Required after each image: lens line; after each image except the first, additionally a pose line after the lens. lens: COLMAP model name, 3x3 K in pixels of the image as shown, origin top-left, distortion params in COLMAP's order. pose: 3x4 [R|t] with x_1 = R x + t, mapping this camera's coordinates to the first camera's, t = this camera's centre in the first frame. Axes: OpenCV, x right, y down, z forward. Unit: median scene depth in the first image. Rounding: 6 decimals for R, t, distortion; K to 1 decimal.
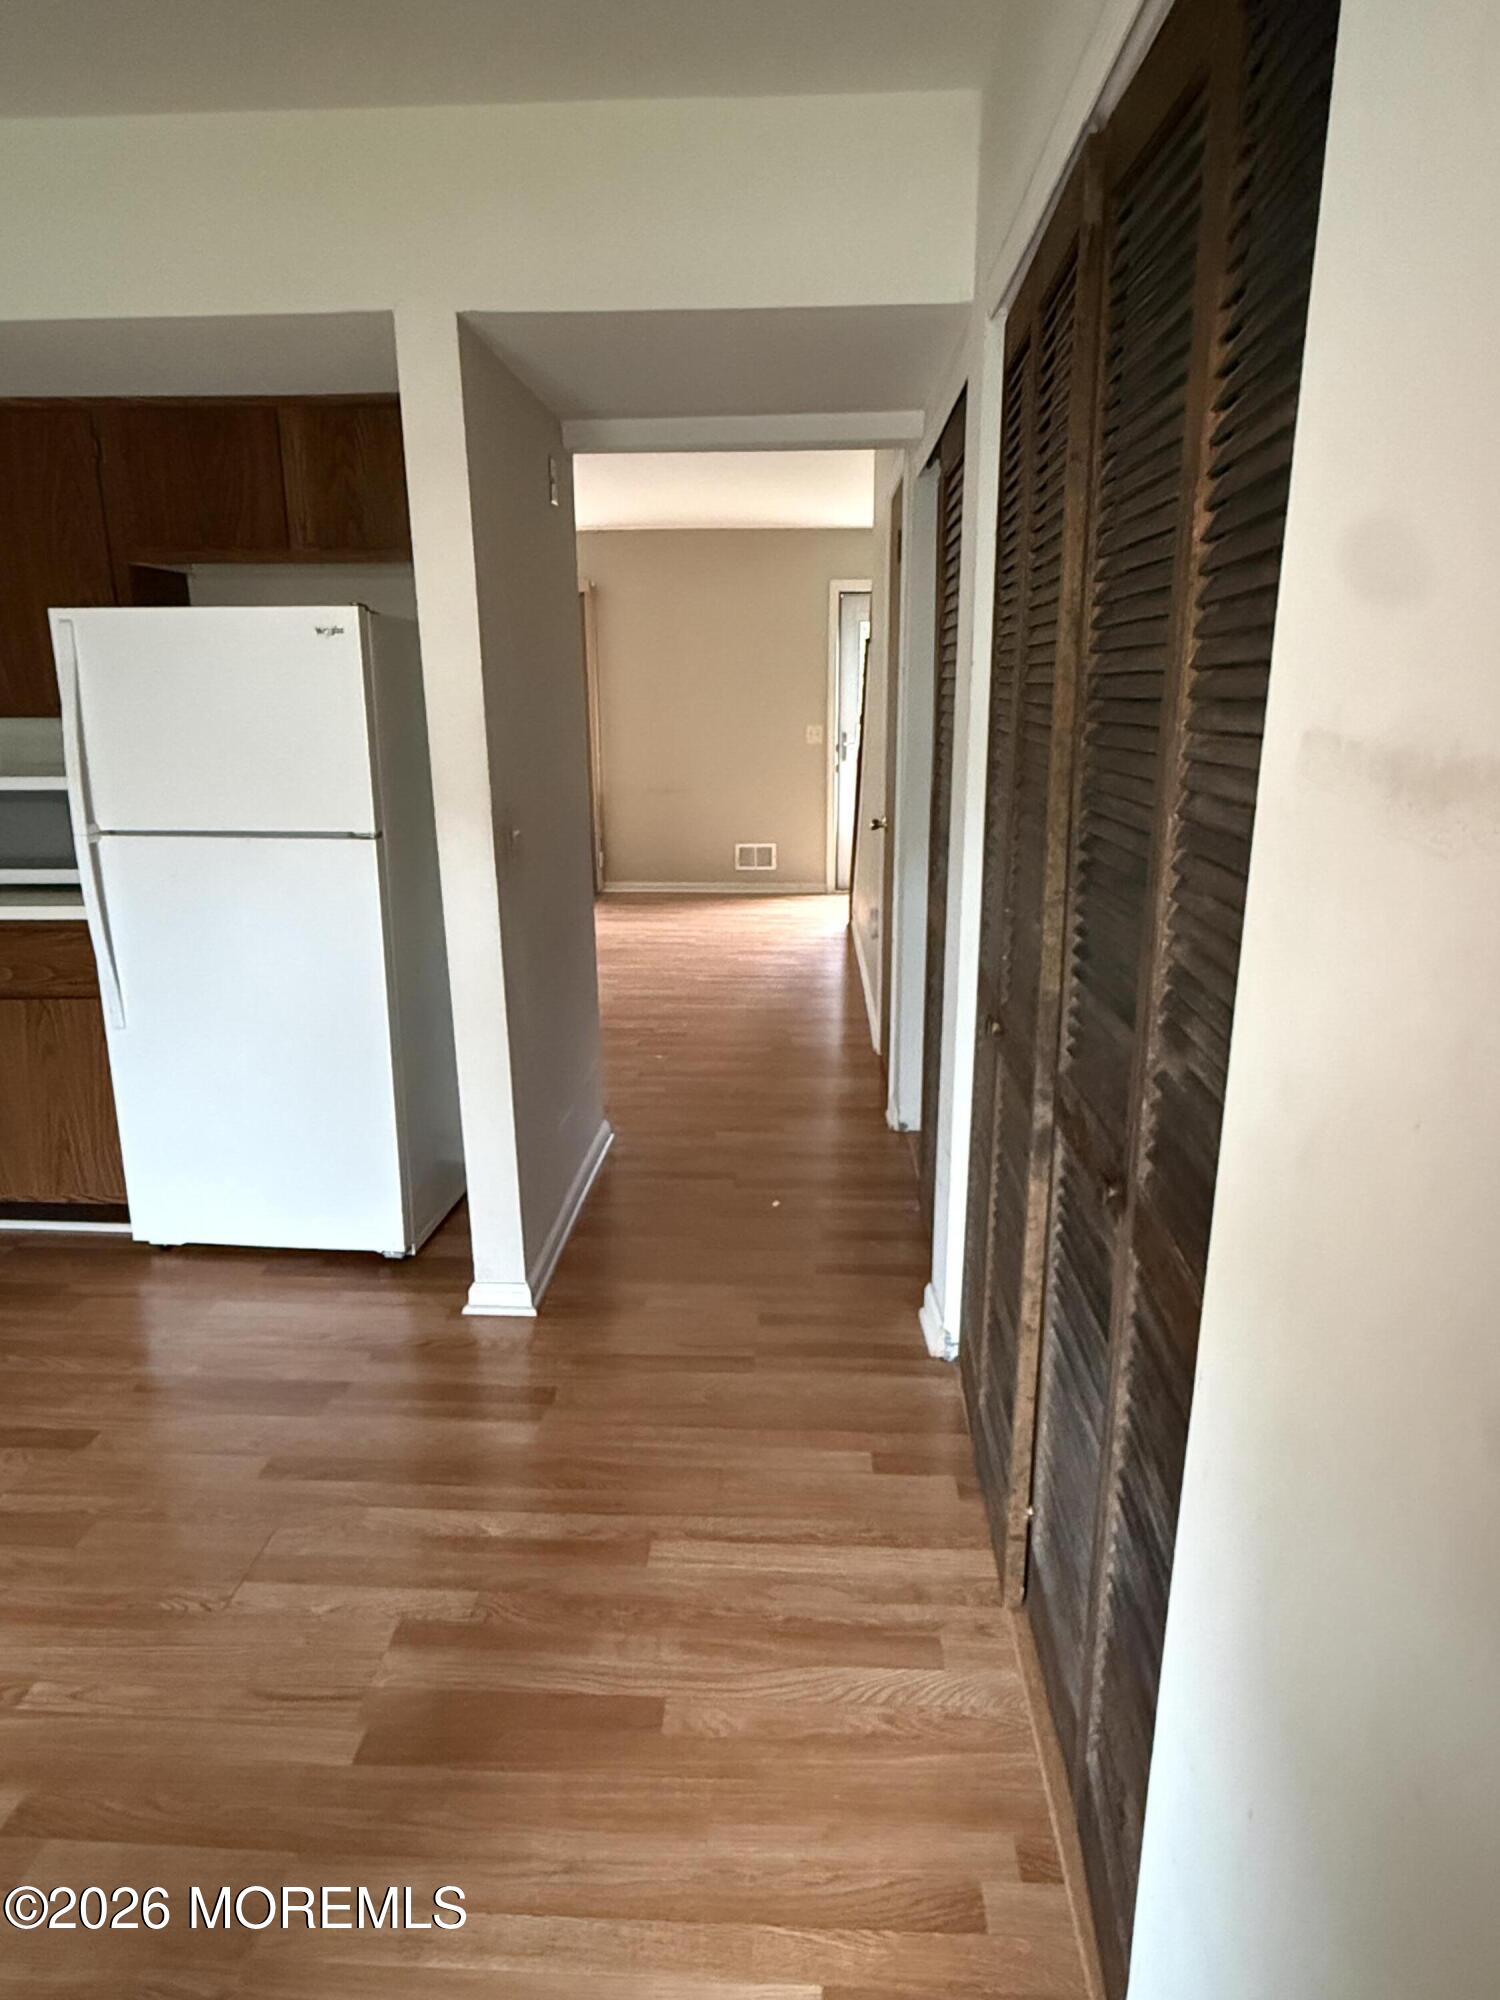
lens RADIAL K [[1164.4, 0, 750.1], [0, 1164.4, 1000.2], [0, 0, 1]] dist [-0.001329, -0.002894]
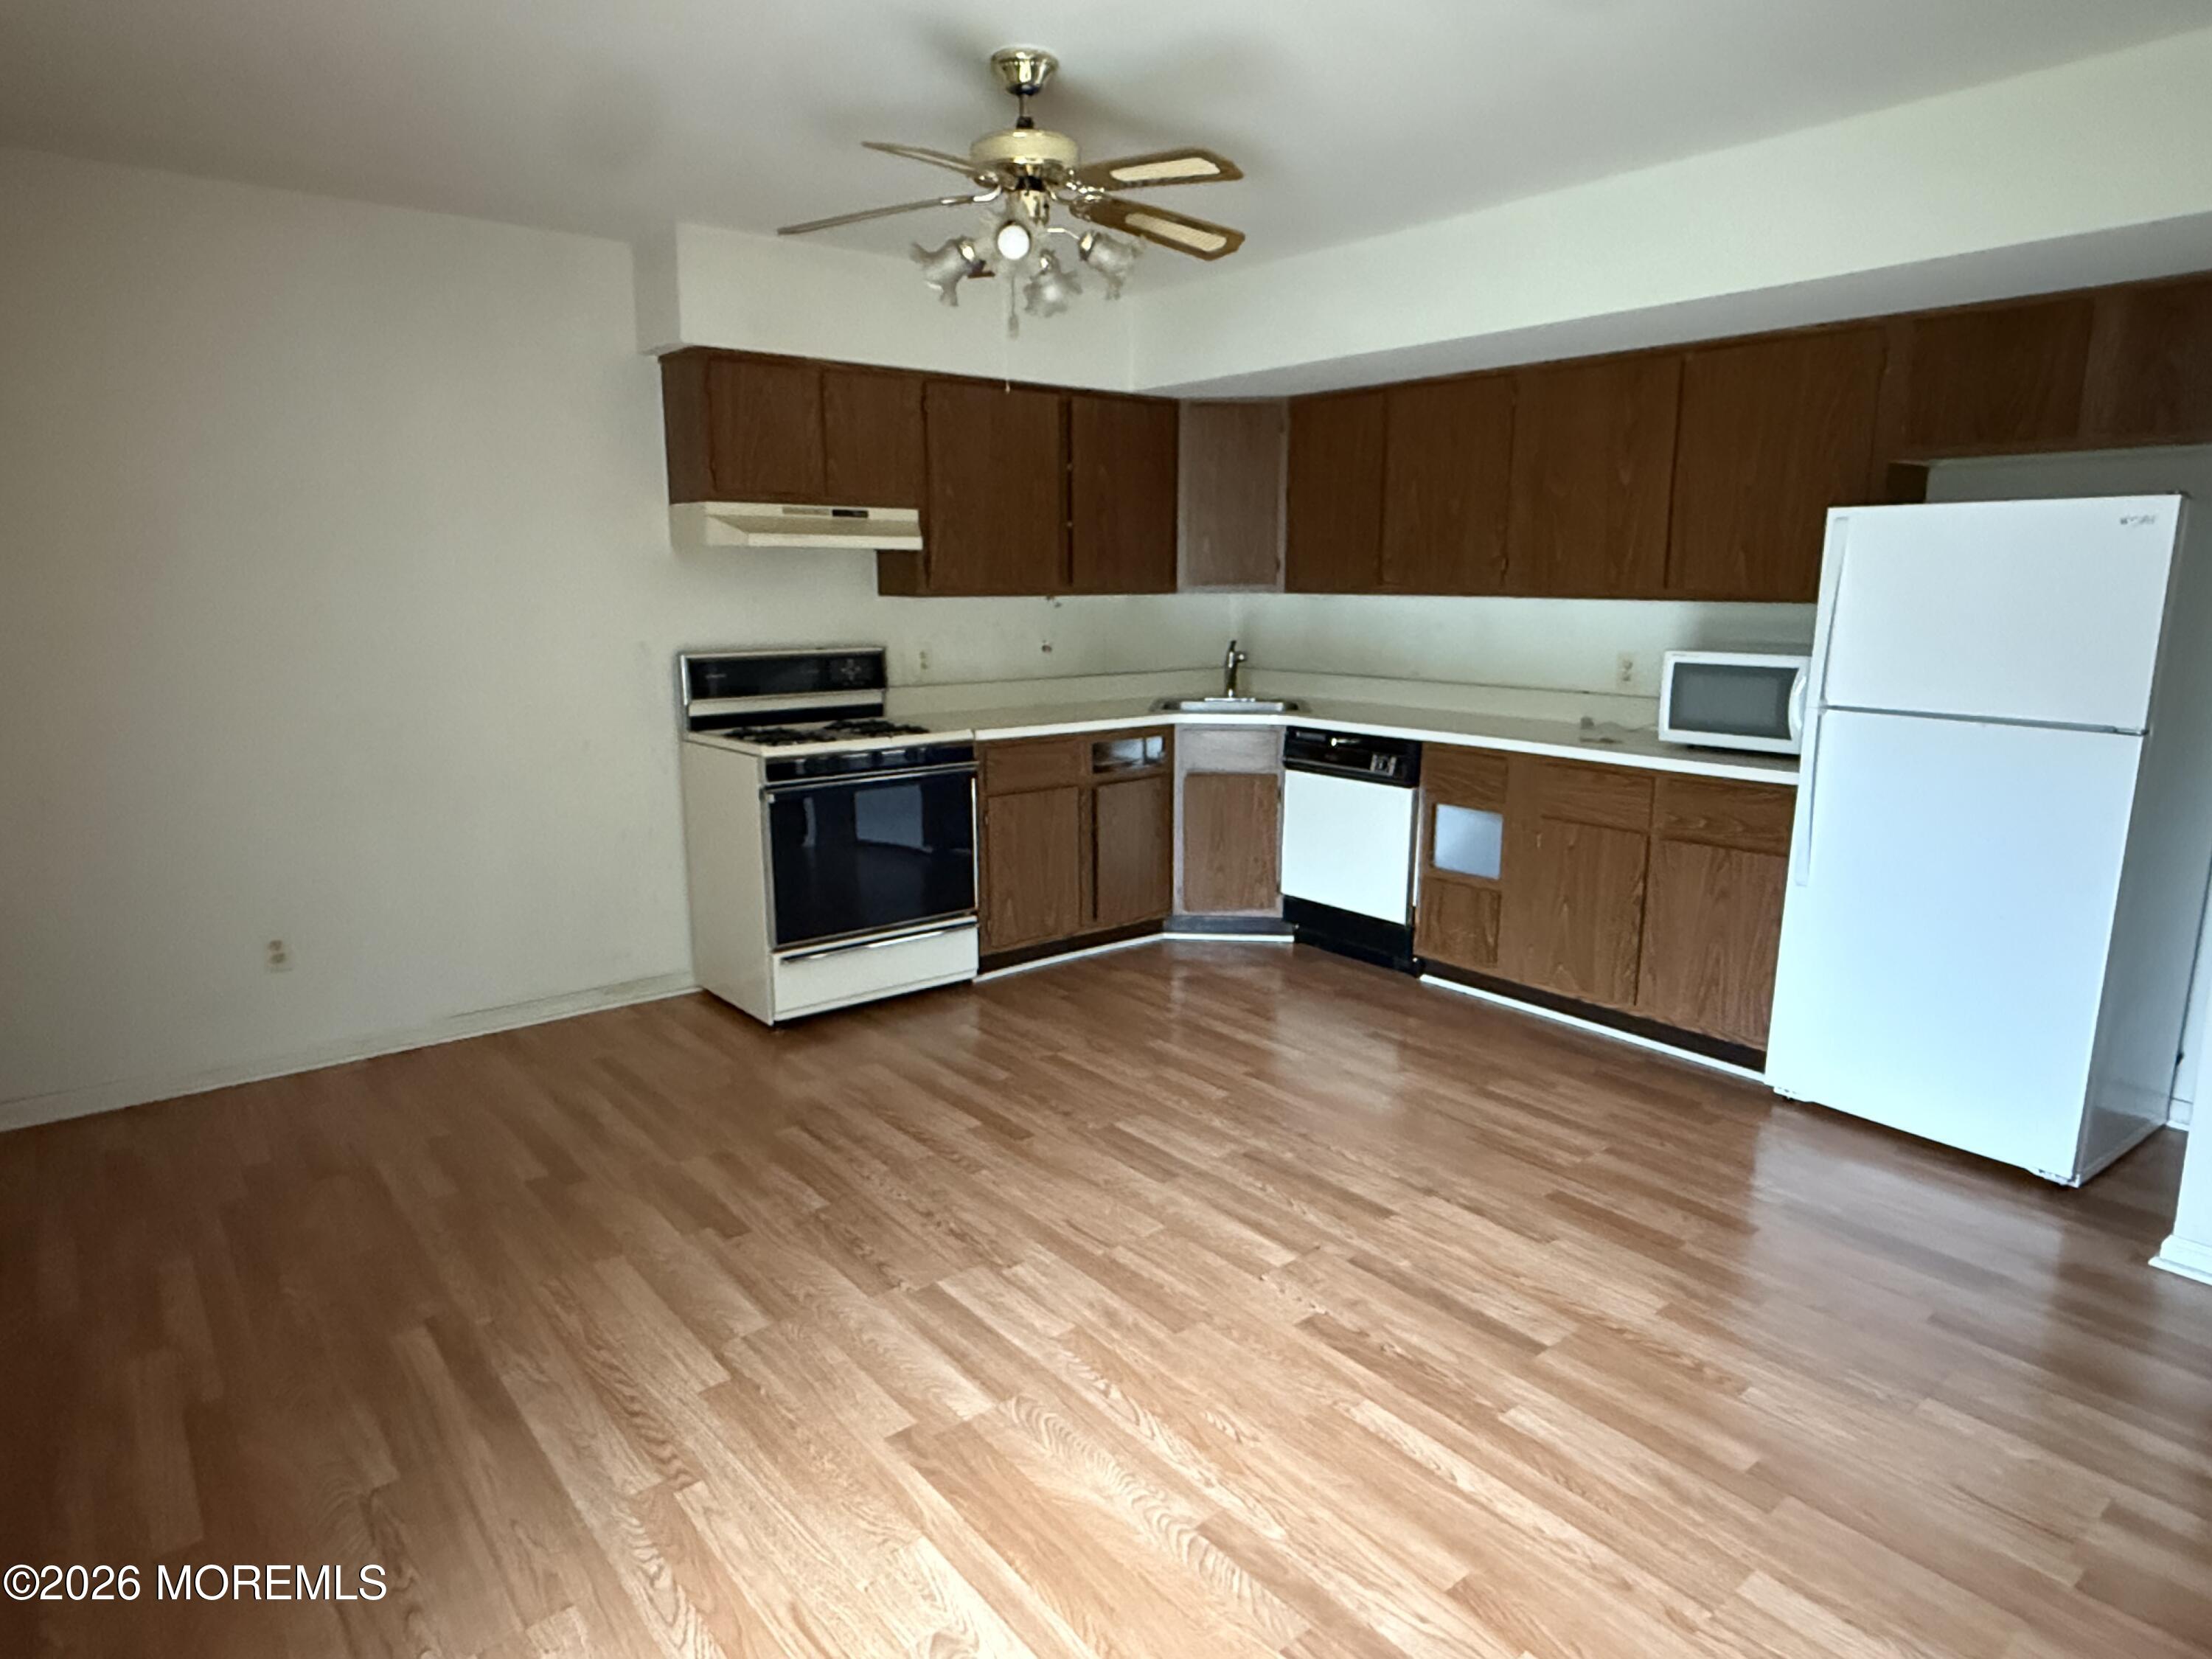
lens RADIAL K [[1287.8, 0, 1101.0], [0, 1287.8, 830.4], [0, 0, 1]] dist [-0.001329, -0.002894]
pose [[0.658461, 0.147058, -0.738108, -0.095197], [-0.195634, 0.980456, 0.020818, 0.077797], [0.726744, 0.130692, 0.674362, -0.298516]]
